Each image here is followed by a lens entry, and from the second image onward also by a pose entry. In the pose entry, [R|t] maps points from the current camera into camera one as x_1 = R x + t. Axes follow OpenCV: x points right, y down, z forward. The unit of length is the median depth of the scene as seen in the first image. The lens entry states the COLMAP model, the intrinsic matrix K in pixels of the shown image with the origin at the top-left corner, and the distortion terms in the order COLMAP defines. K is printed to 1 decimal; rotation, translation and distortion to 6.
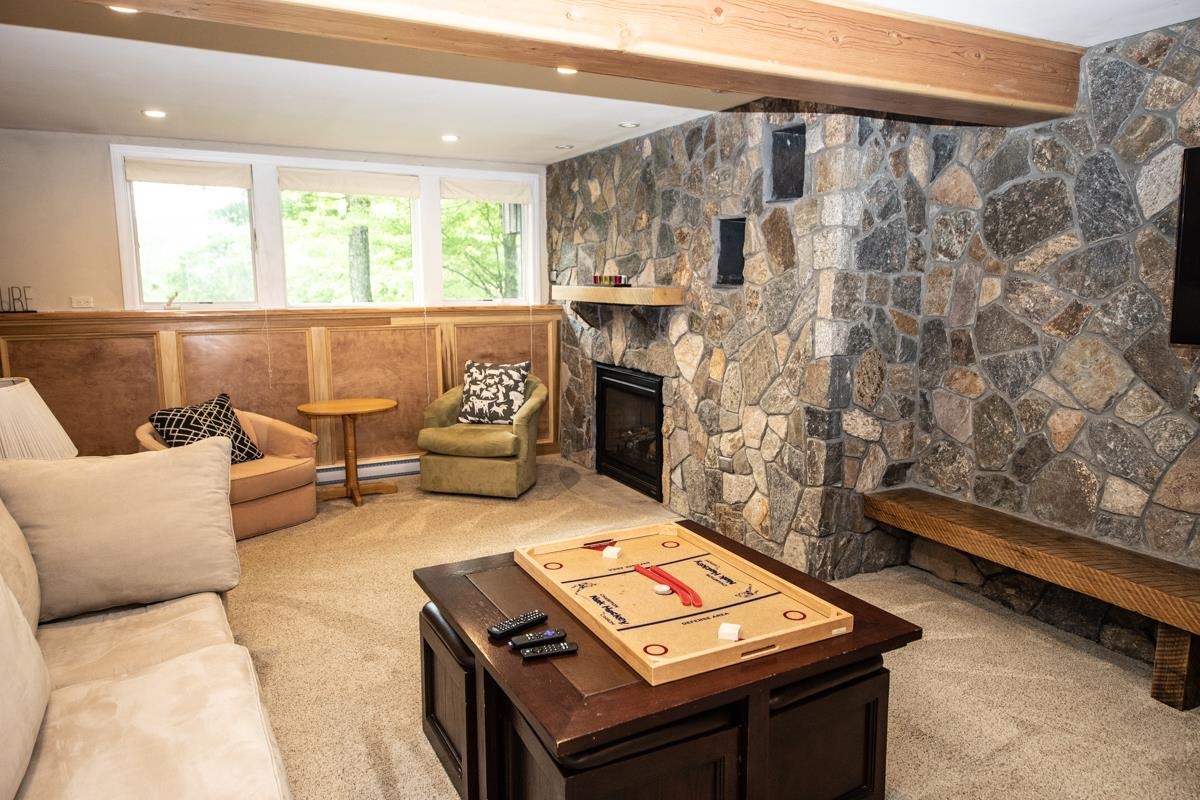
lens RADIAL K [[775.3, 0, 603.6], [0, 775.3, 393.3], [0, 0, 1]] dist [0.019037, -0.003582]
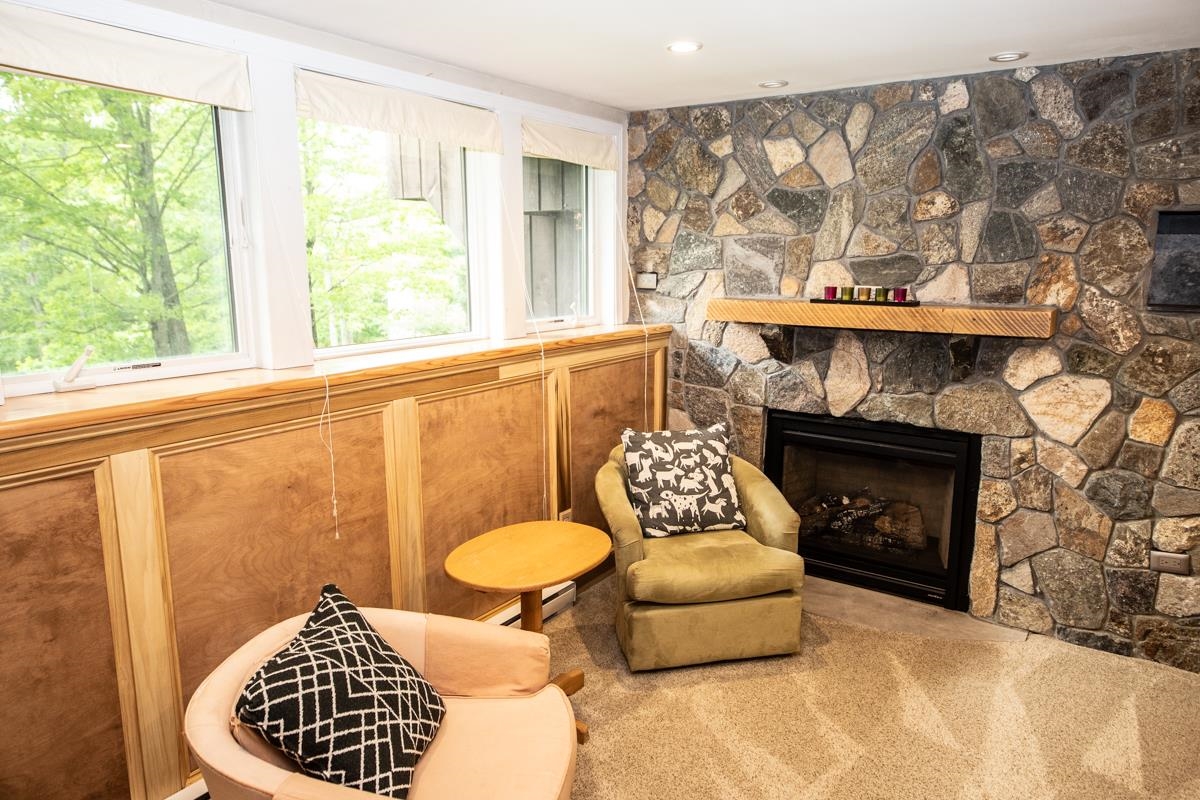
lens RADIAL K [[788.5, 0, 605.2], [0, 788.5, 393.7], [0, 0, 1]] dist [0.020129, -0.004222]
pose [[0.879157, -0.083035, 0.469242, -0.720567], [0.068994, 0.996506, 0.047073, -0.151133], [-0.471512, -0.009009, 0.881814, 0.709773]]
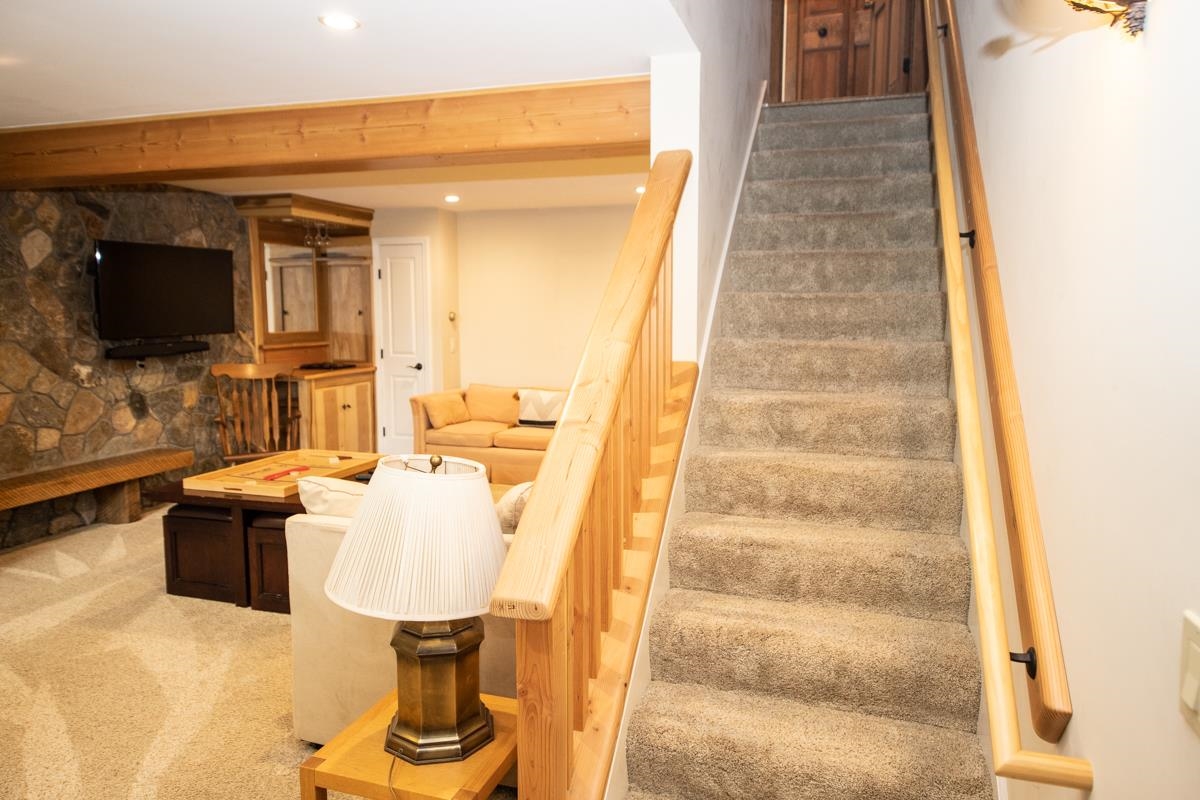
lens RADIAL K [[782.4, 0, 607.6], [0, 782.4, 394.7], [0, 0, 1]] dist [0.020111, -0.004230]
pose [[-0.711833, -0.078580, 0.697939, -1.074384], [0.100405, 0.972130, 0.211855, -0.154455], [-0.695135, 0.220882, -0.684104, 1.058727]]
